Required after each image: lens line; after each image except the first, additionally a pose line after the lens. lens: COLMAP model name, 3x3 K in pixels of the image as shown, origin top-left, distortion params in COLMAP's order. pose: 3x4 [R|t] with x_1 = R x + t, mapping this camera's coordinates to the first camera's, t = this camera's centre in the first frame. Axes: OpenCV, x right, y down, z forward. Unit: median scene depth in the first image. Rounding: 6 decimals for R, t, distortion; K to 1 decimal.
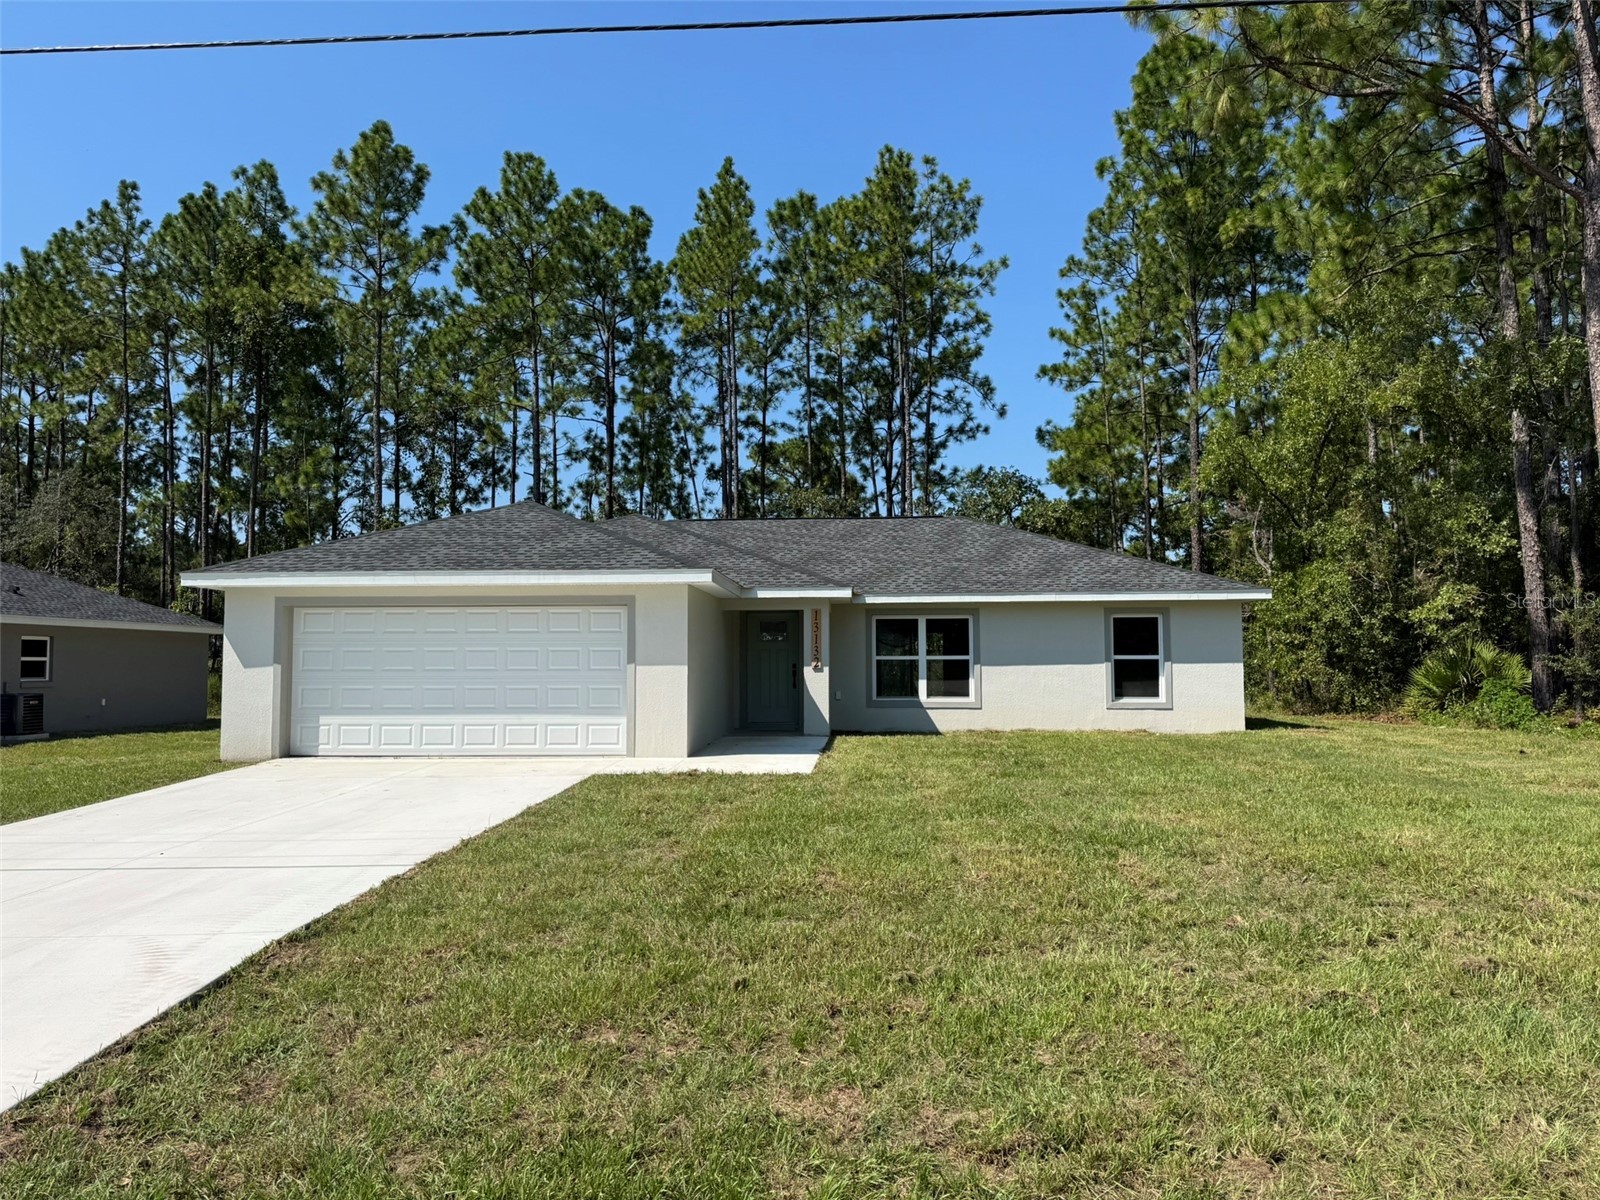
lens RADIAL K [[1128.7, 0, 800.9], [0, 1128.7, 607.1], [0, 0, 1]] dist [0.050974, -0.068115]
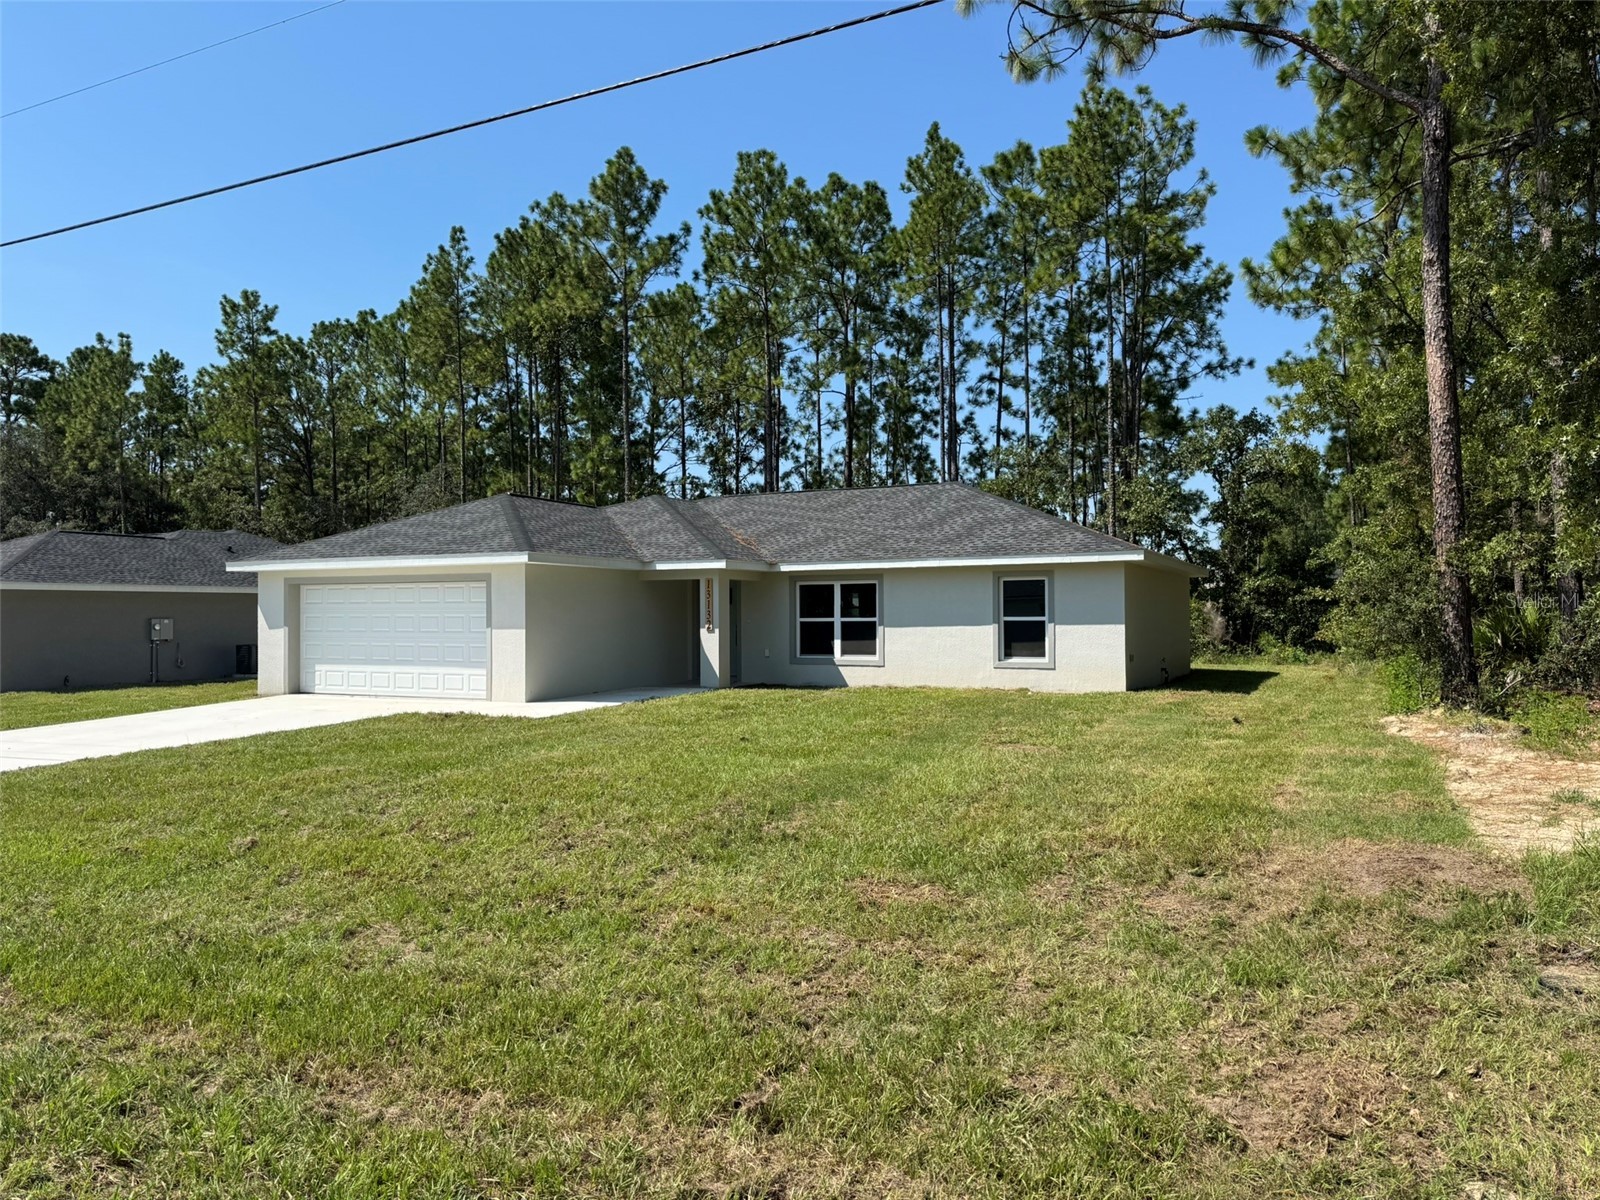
lens RADIAL K [[1128.7, 0, 791.6], [0, 1128.7, 604.3], [0, 0, 1]] dist [0.050974, -0.068115]
pose [[0.922892, -0.005122, -0.385026, 0.487967], [0.021867, 0.998995, 0.039123, -0.013740], [0.384438, -0.044525, 0.922076, -0.030511]]
